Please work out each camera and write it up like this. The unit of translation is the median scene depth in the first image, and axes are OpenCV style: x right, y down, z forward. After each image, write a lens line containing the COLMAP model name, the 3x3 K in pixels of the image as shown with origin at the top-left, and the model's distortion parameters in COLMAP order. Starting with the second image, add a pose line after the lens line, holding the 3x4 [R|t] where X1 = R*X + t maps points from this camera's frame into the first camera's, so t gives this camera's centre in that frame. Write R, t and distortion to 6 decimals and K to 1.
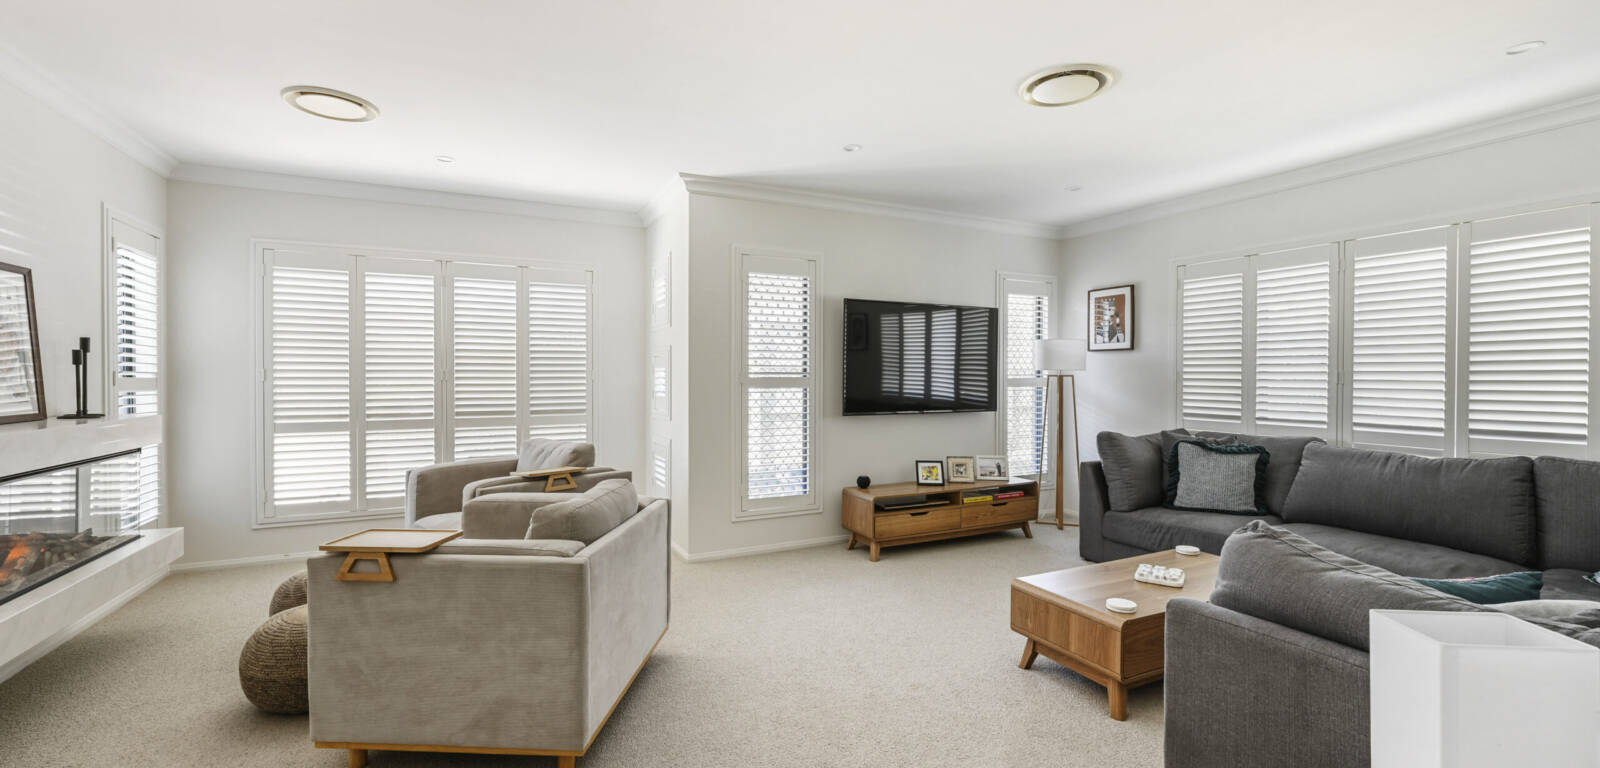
lens RADIAL K [[657.6, 0, 800.0], [0, 657.6, 384.0], [0, 0, 1]] dist [0.000110, -0.000025]
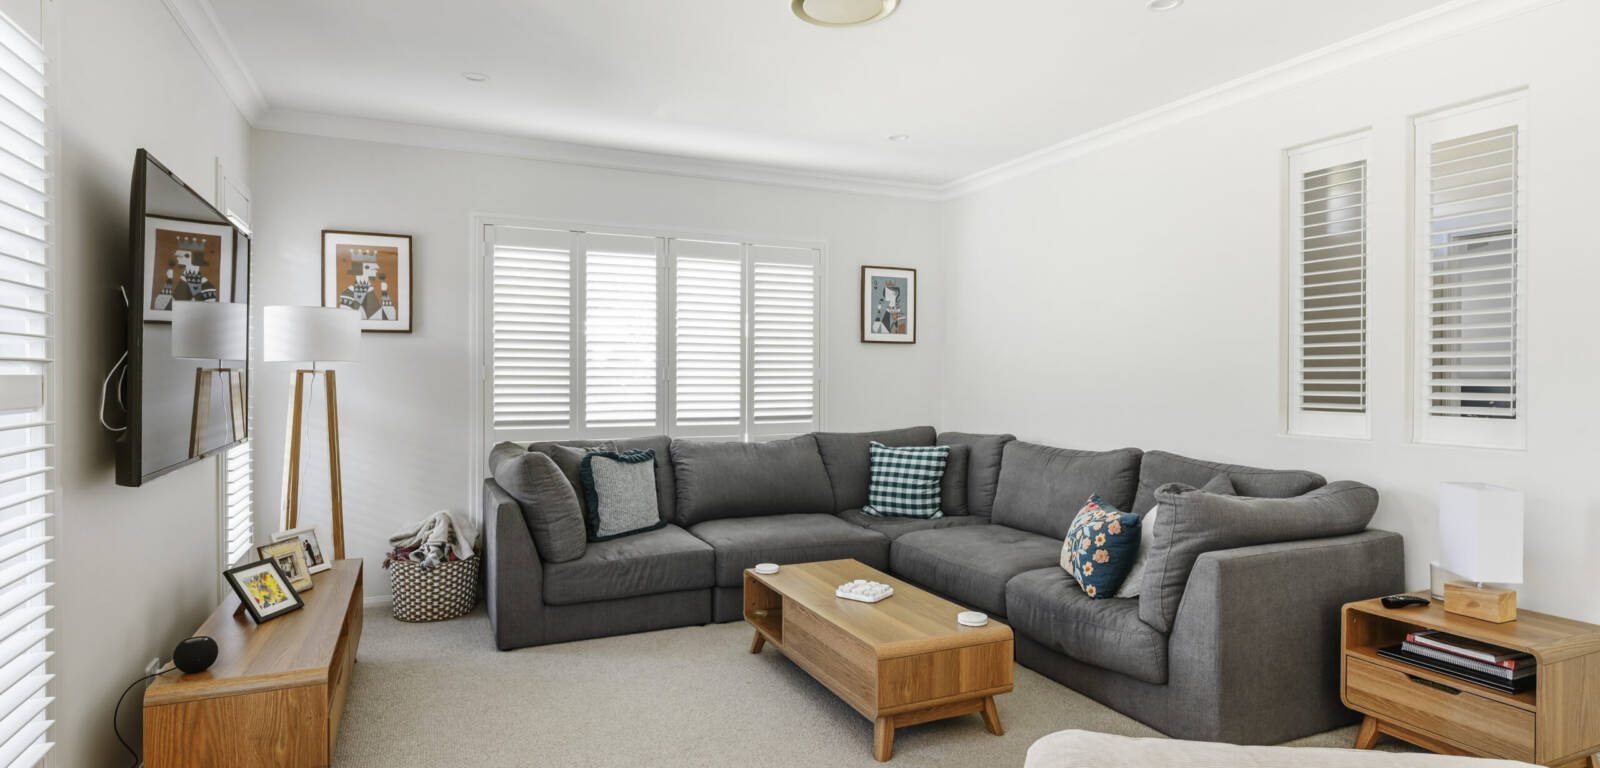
lens RADIAL K [[844.0, 0, 800.0], [0, 844.0, 384.0], [0, 0, 1]] dist [0.000453, 0.000113]
pose [[0.035433, -0.015127, 0.999258, -0.435303], [0.011356, 0.999827, 0.014733, -0.010333], [-0.999308, 0.010825, 0.035599, 0.736350]]
